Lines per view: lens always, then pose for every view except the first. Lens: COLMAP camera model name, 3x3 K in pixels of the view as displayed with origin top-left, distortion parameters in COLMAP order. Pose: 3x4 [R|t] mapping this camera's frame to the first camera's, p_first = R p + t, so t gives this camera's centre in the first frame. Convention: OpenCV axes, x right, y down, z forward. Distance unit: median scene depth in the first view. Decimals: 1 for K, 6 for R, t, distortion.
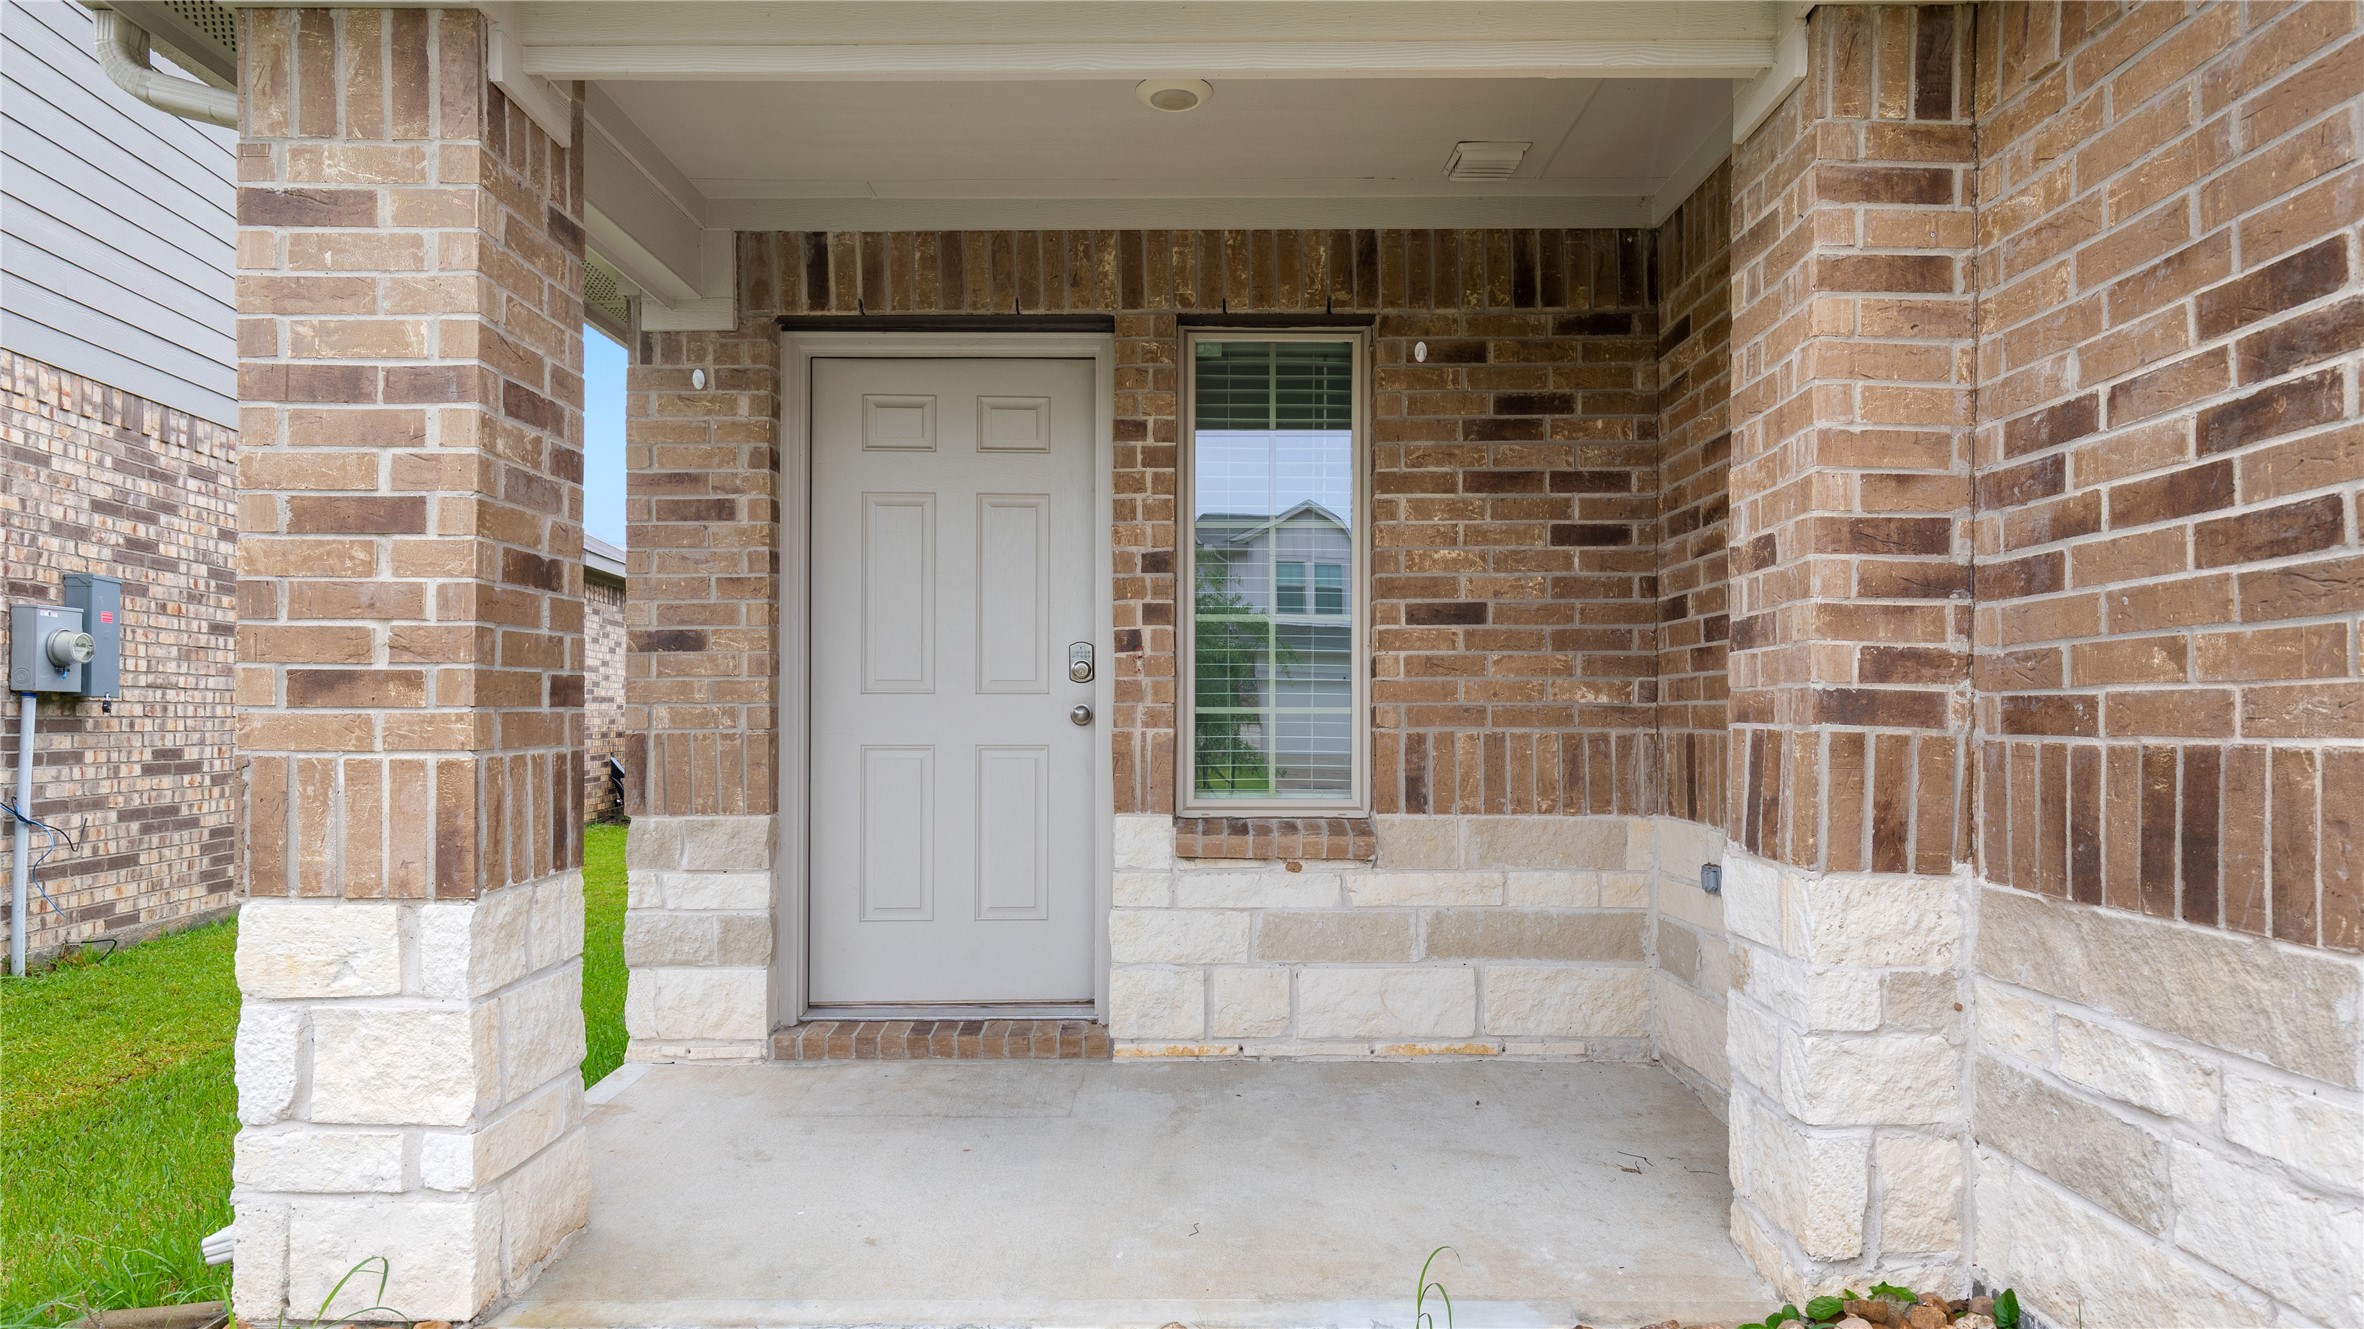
lens RADIAL K [[1364.9, 0, 1178.4], [0, 1364.9, 702.2], [0, 0, 1]] dist [0.013184, -0.000681]
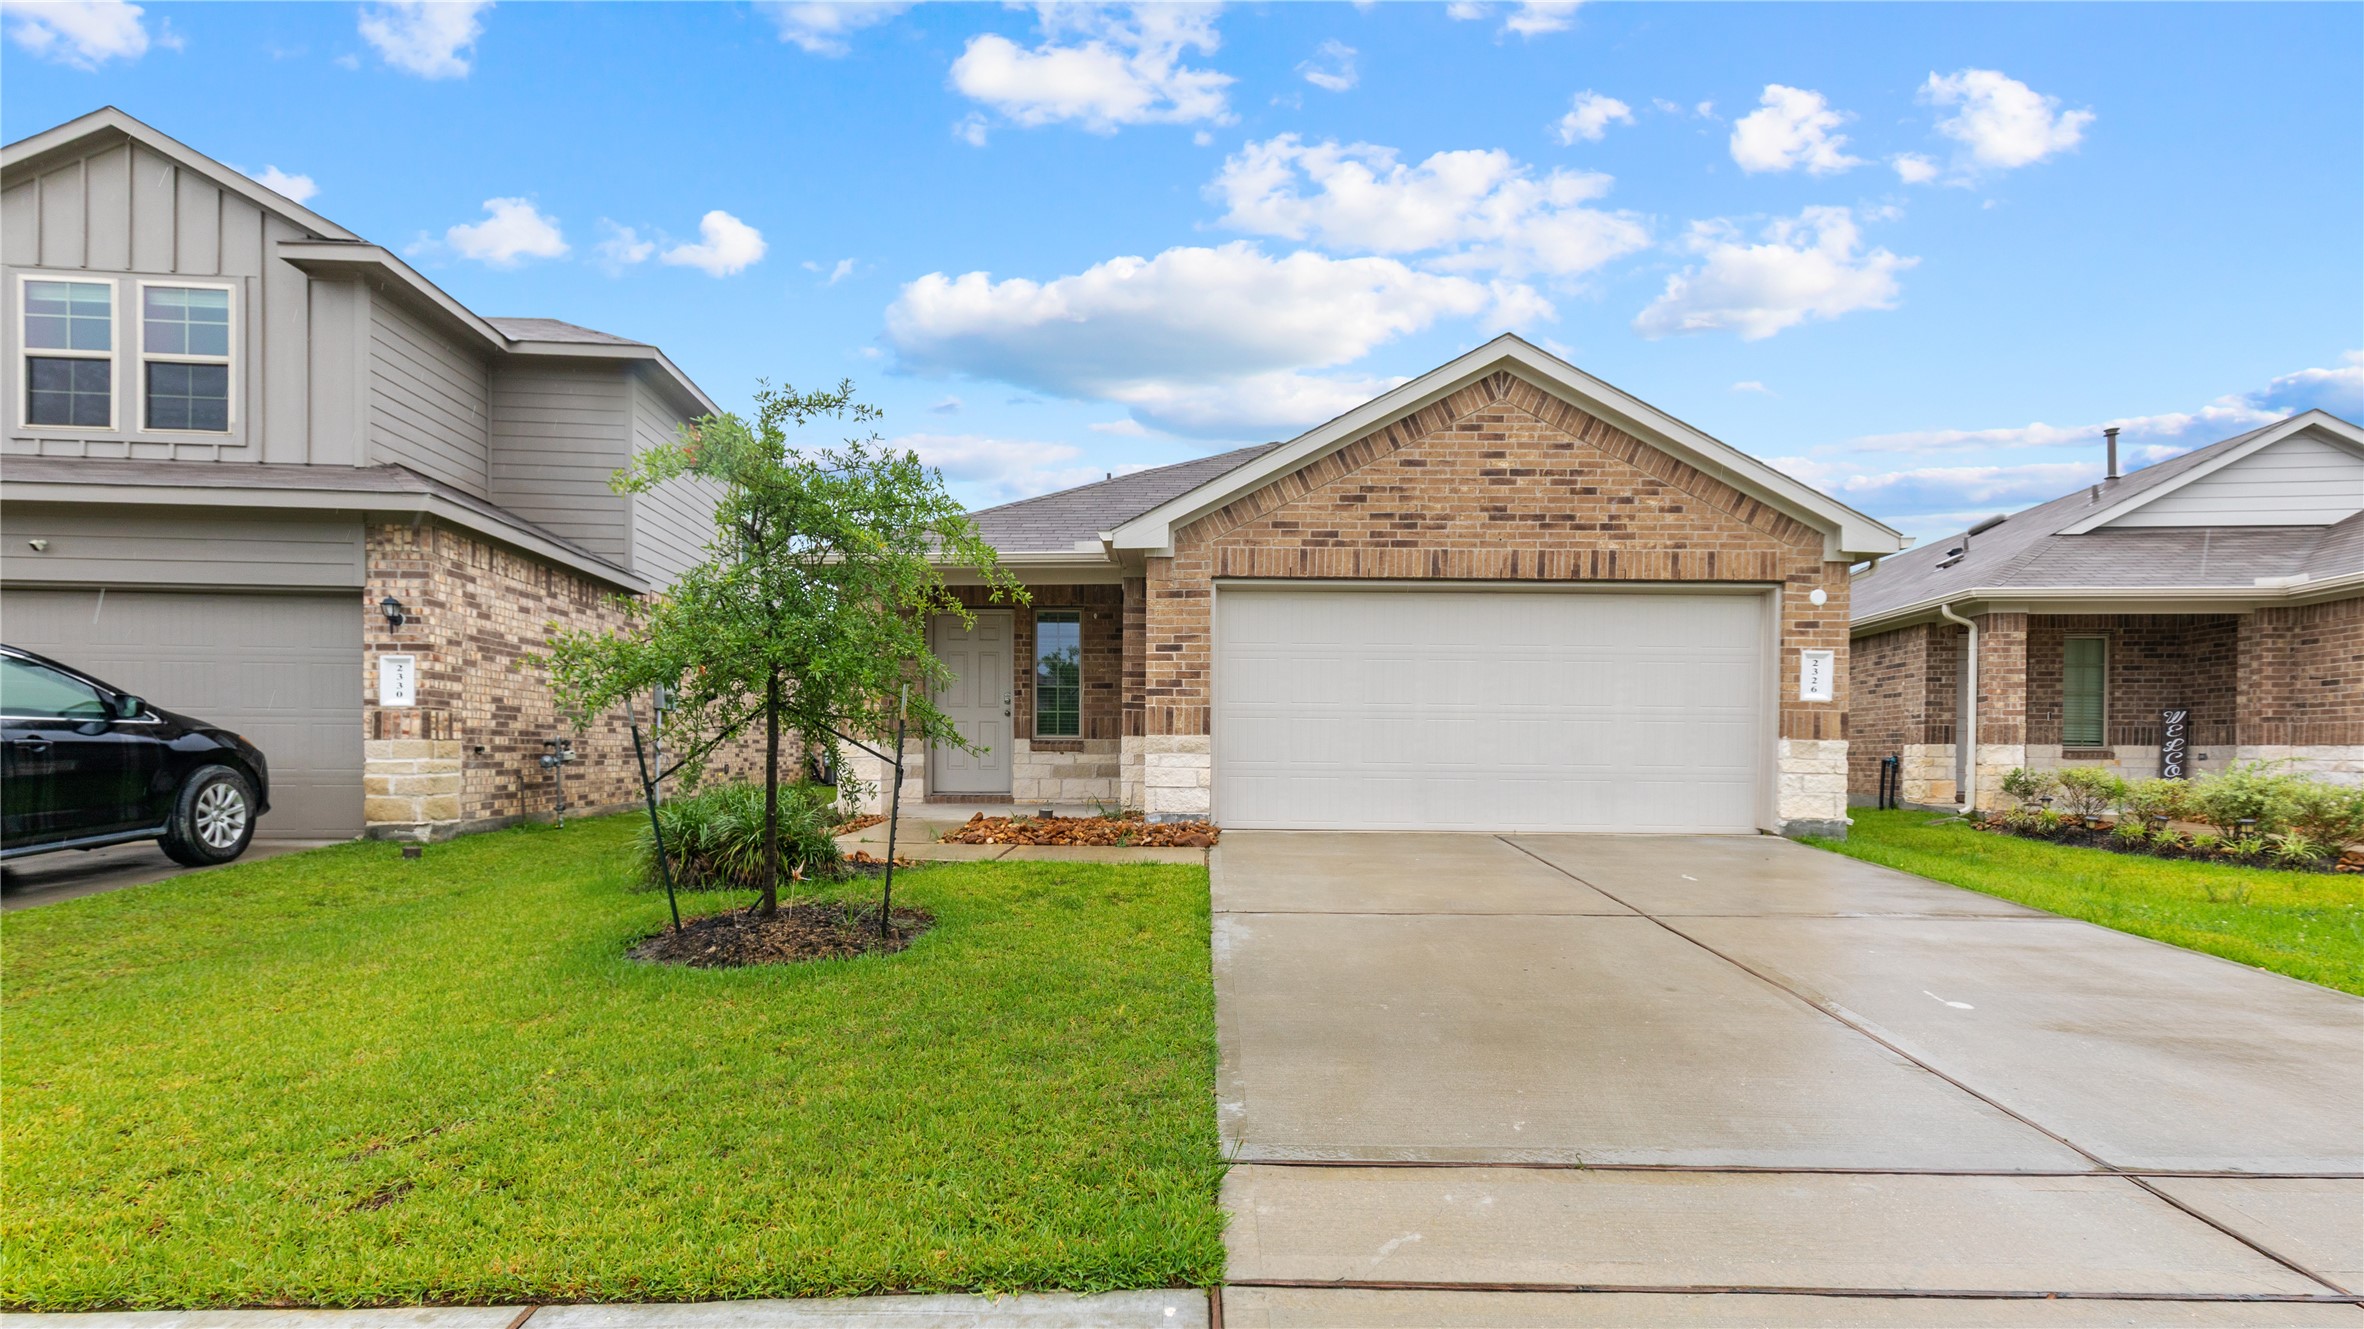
lens RADIAL K [[1079.3, 0, 1158.9], [0, 1079.3, 765.7], [0, 0, 1]] dist [-0.001735, -0.000884]
pose [[0.999823, 0.003773, -0.018450, 0.408275], [-0.003357, 0.999740, 0.022544, 0.088024], [0.018530, -0.022478, 0.999576, -1.979088]]
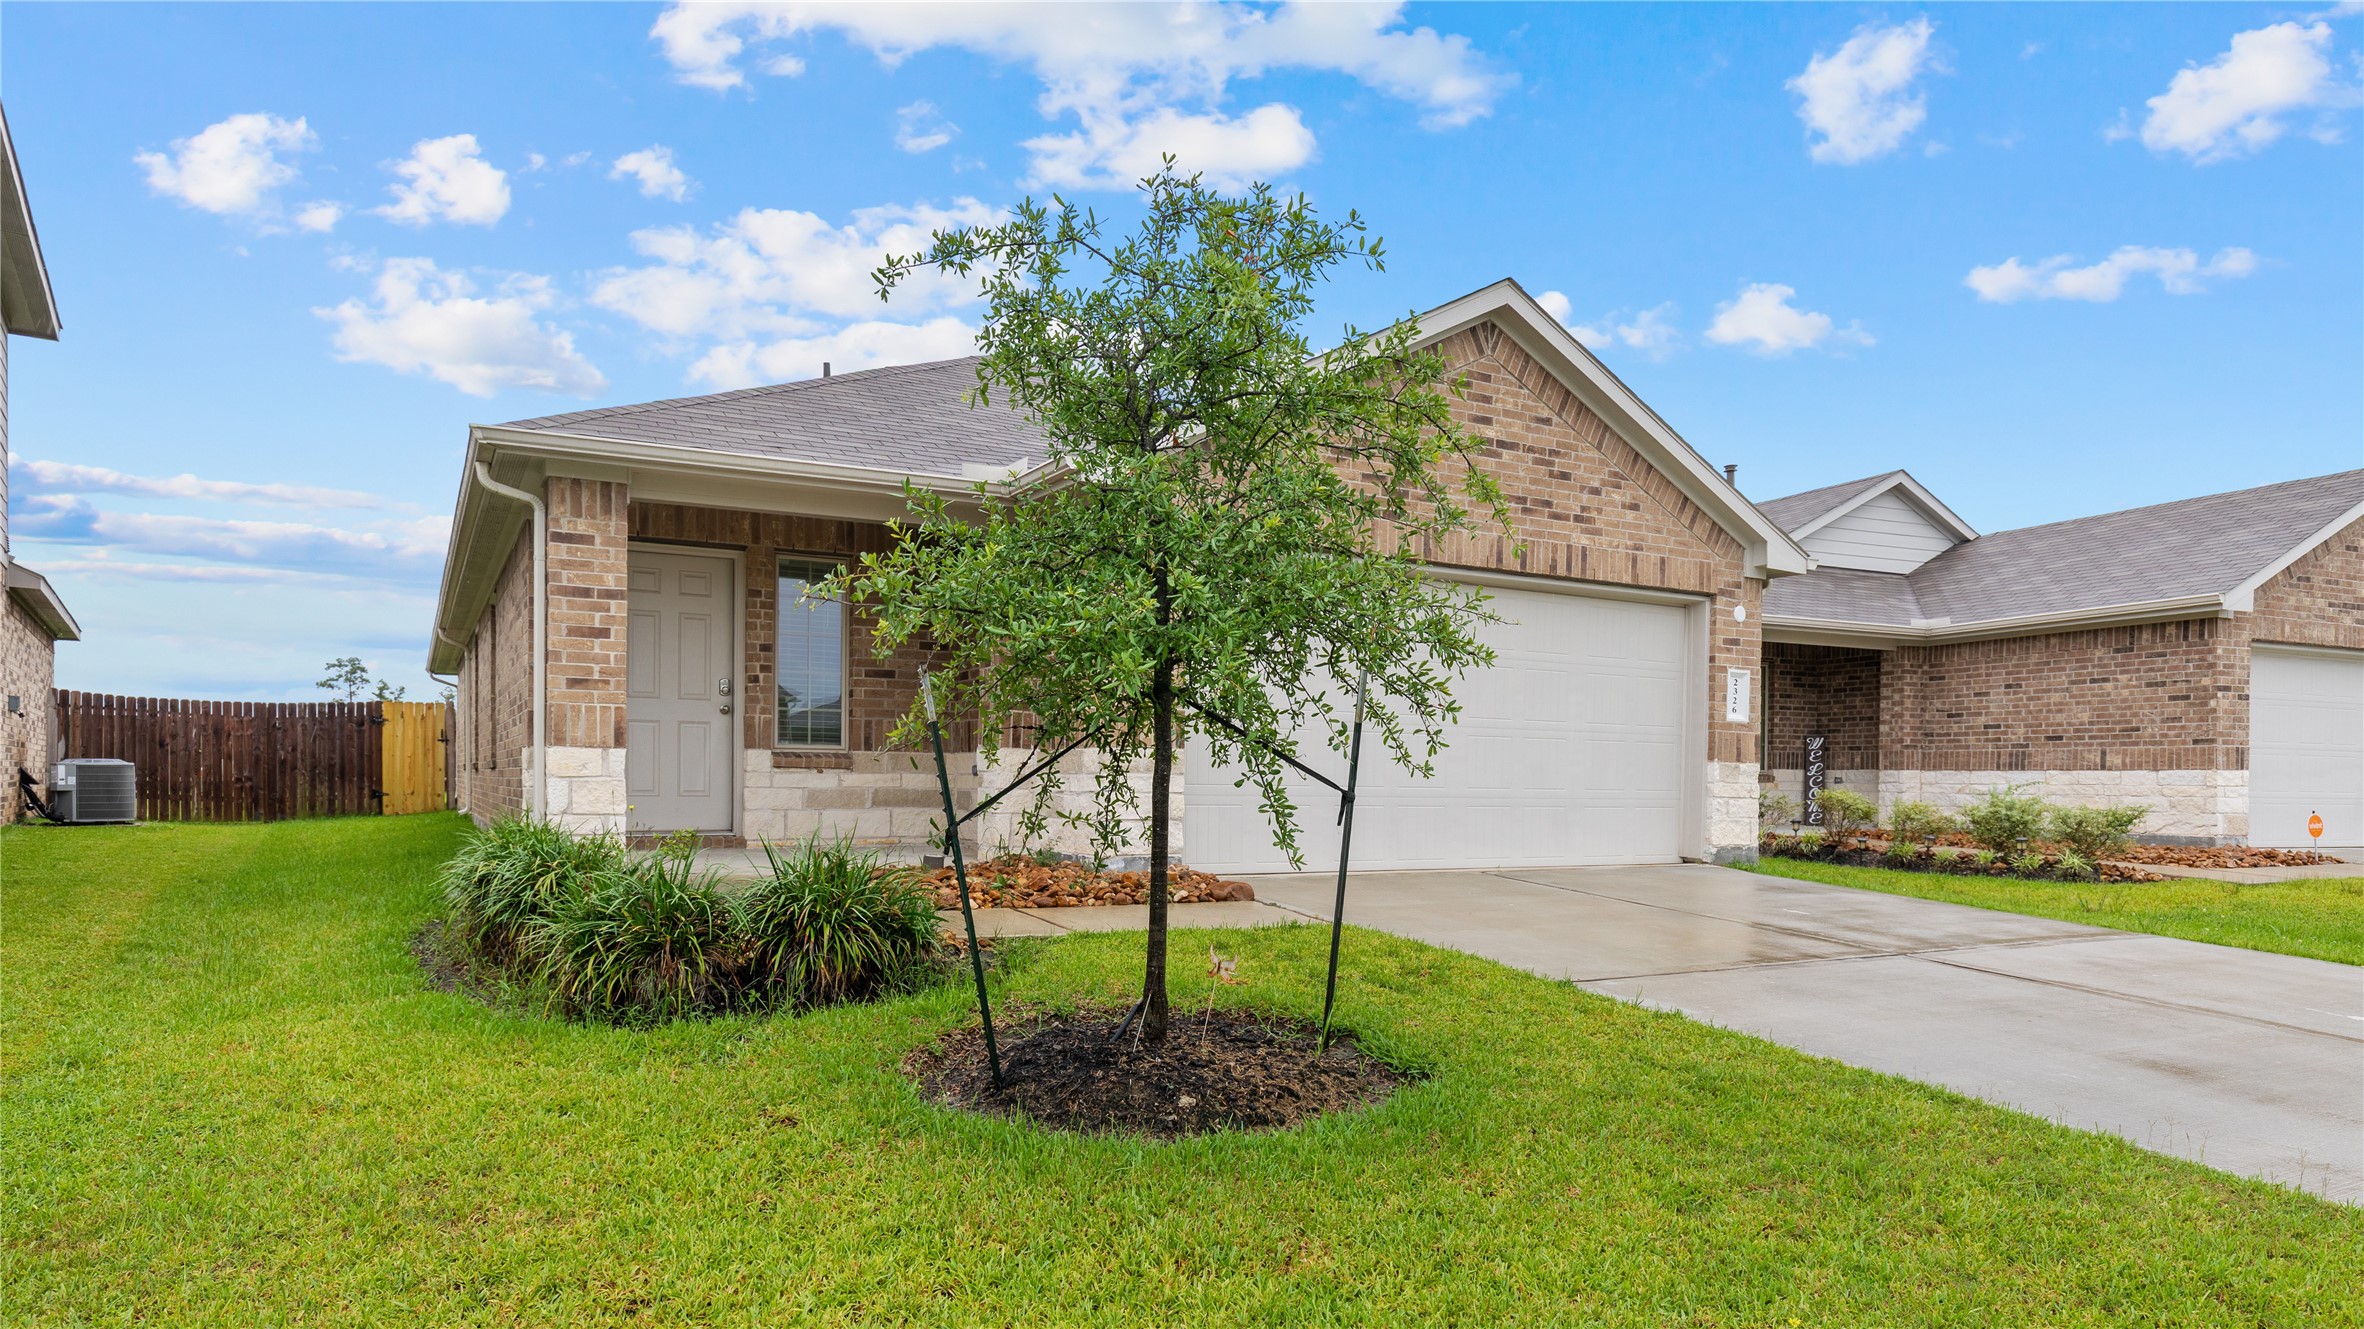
lens RADIAL K [[1364.9, 0, 1182.2], [0, 1364.9, 786.6], [0, 0, 1]] dist [0.013184, -0.000681]
pose [[0.873881, 0.003467, 0.486127, -0.563567], [-0.014021, 0.999738, 0.018074, 0.094113], [-0.485937, -0.022611, 0.873701, -1.550224]]
